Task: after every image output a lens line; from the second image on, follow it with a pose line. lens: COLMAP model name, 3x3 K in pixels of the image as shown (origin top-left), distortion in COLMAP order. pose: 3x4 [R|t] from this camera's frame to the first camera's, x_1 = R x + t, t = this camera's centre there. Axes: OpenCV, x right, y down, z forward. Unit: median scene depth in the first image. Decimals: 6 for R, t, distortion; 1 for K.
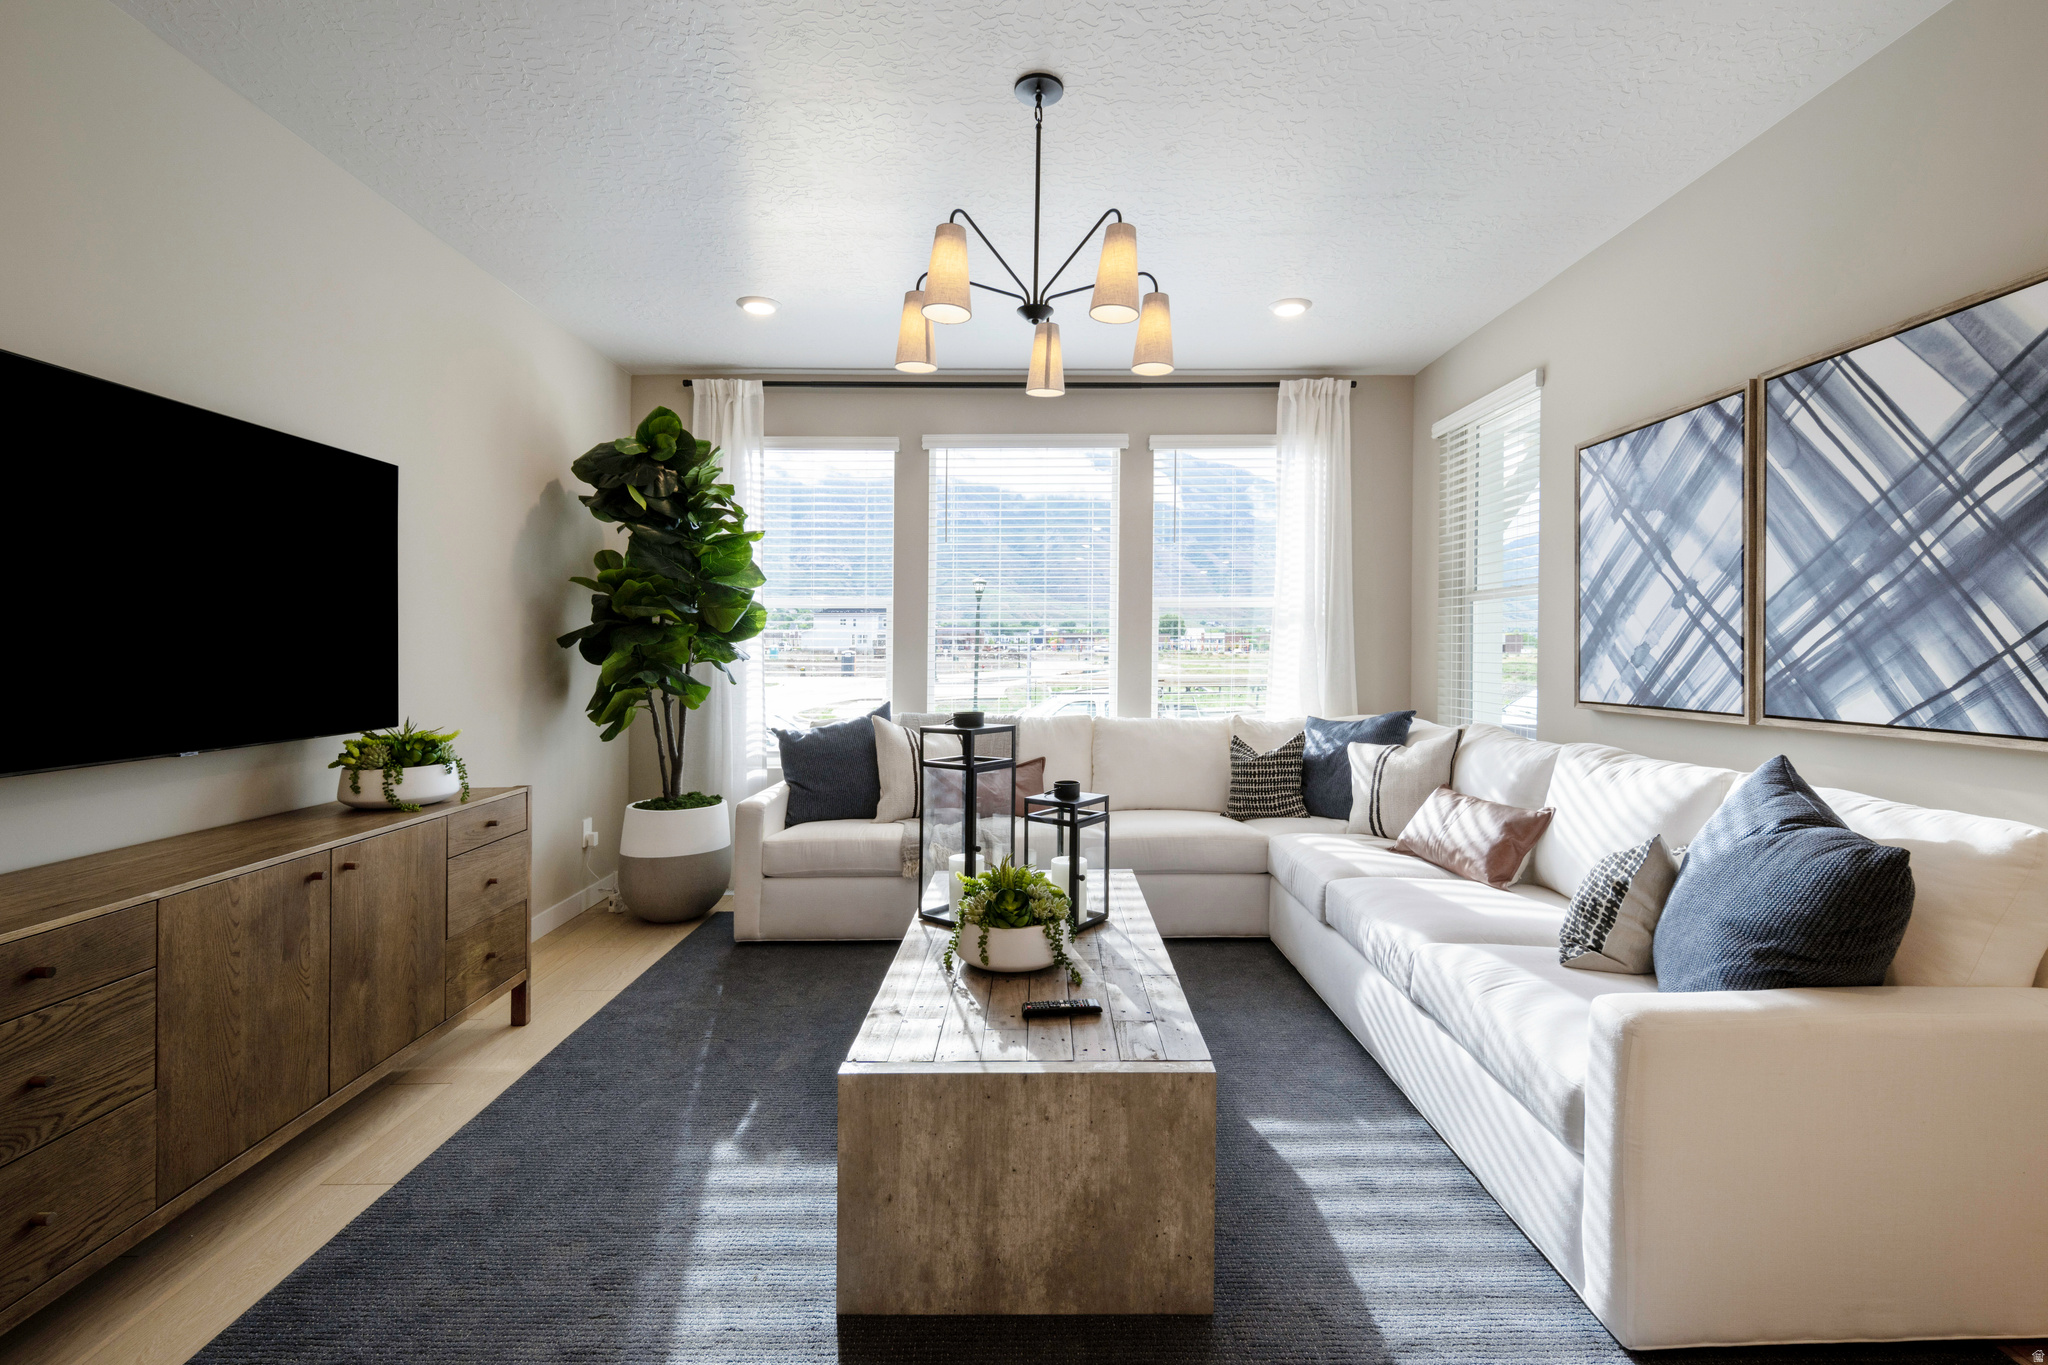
lens RADIAL K [[911.4, 0, 1027.3], [0, 911.4, 690.7], [0, 0, 1]] dist [0.000566, -0.000030]
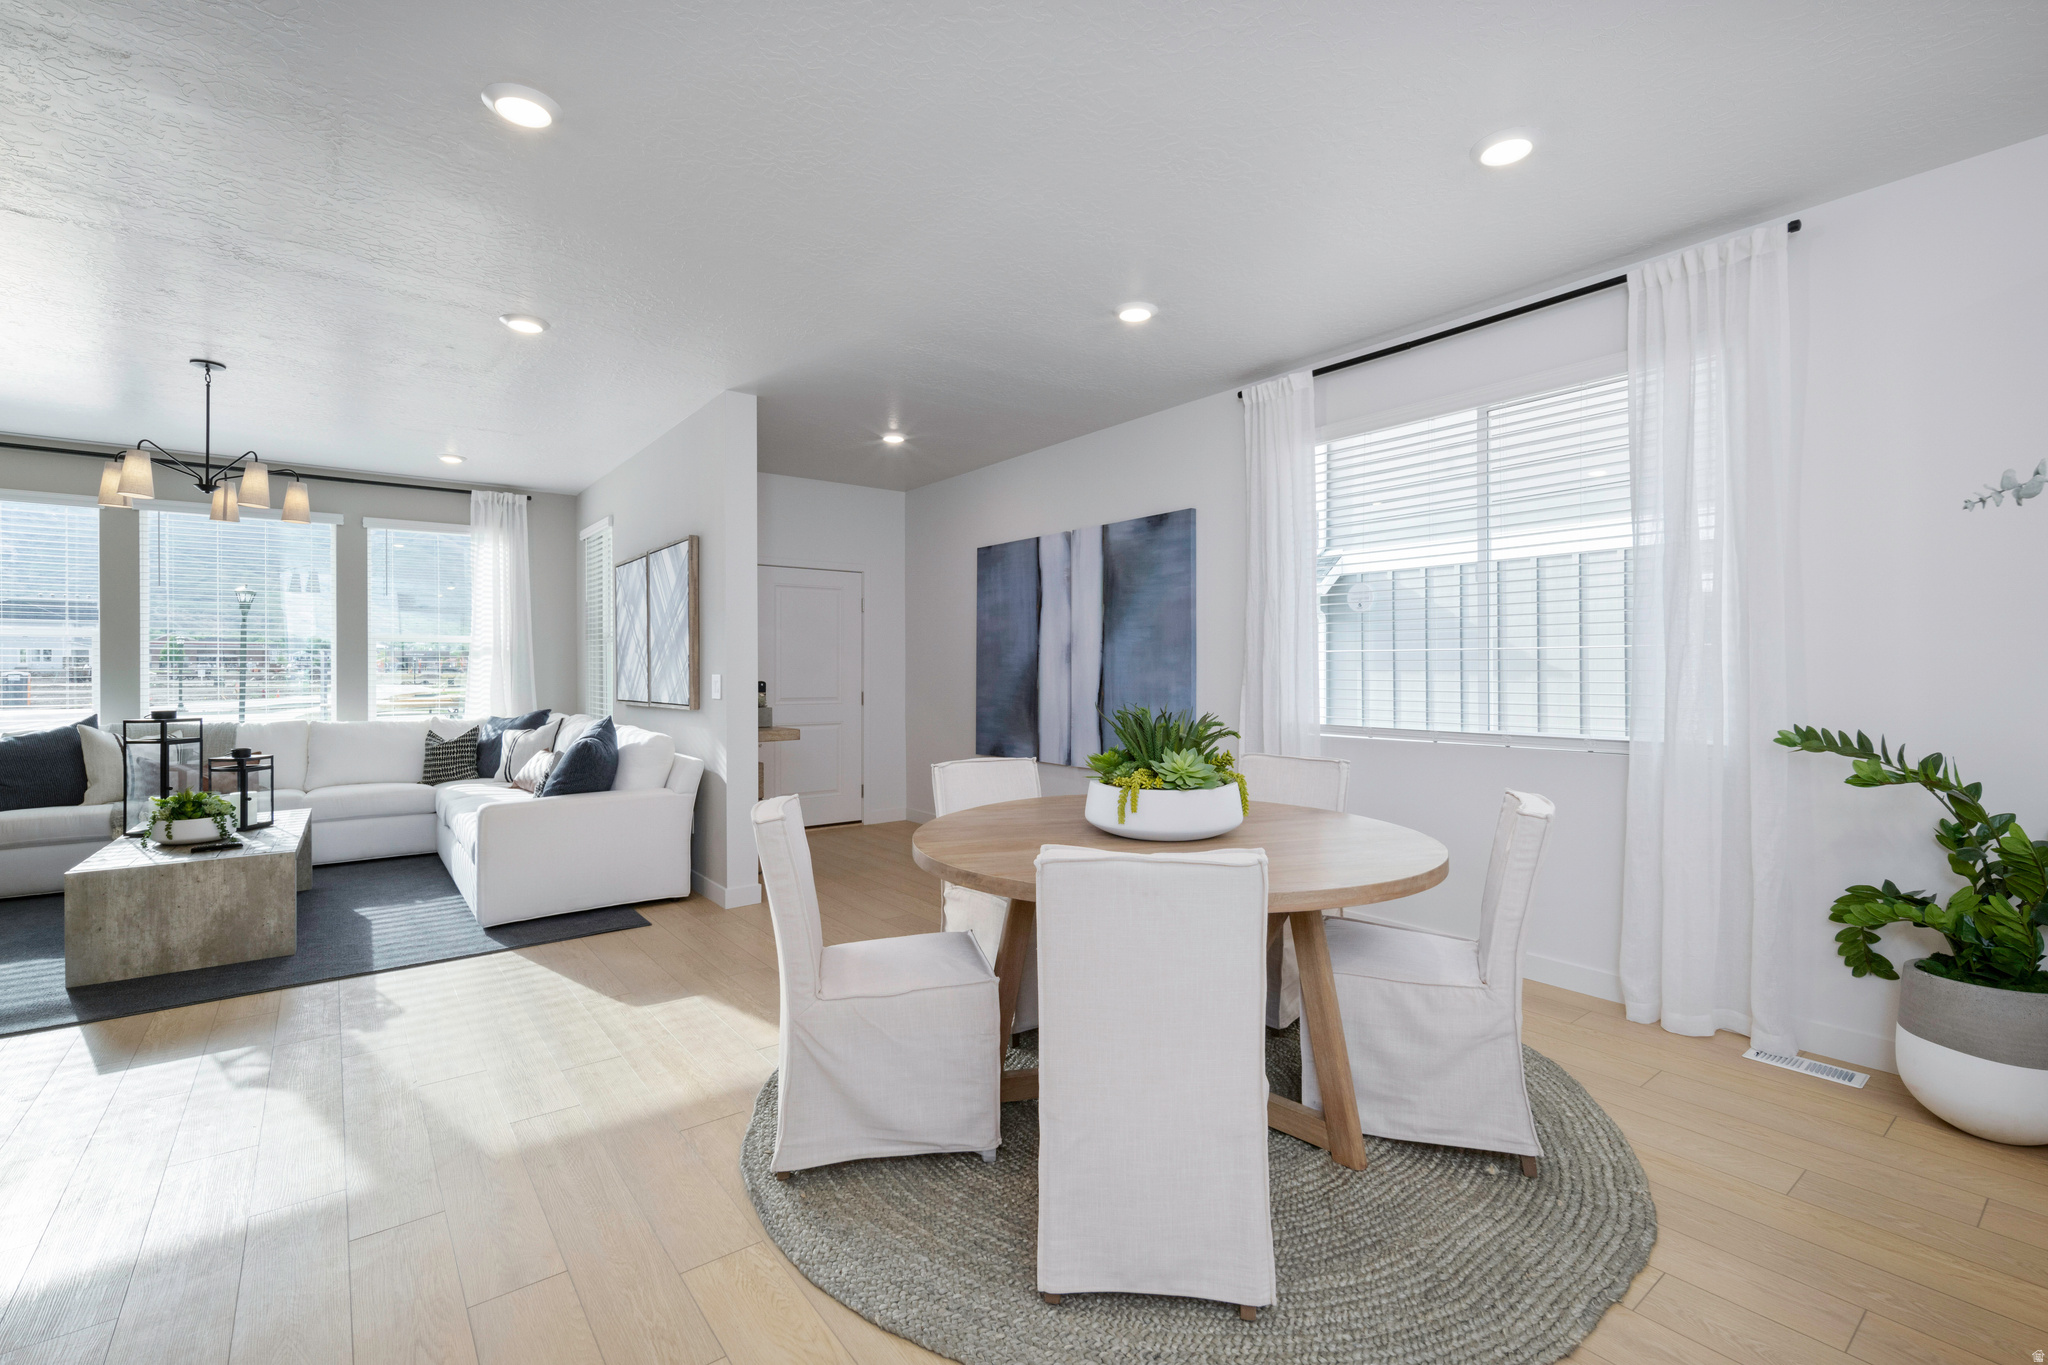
lens RADIAL K [[910.2, 0, 1071.5], [0, 910.2, 687.8], [0, 0, 1]] dist [-0.014086, 0.000055]
pose [[0.778809, -0.011694, 0.627152, 0.142794], [0.028718, 0.999443, -0.017027, 0.041966], [-0.626603, 0.031272, 0.778711, -0.942246]]
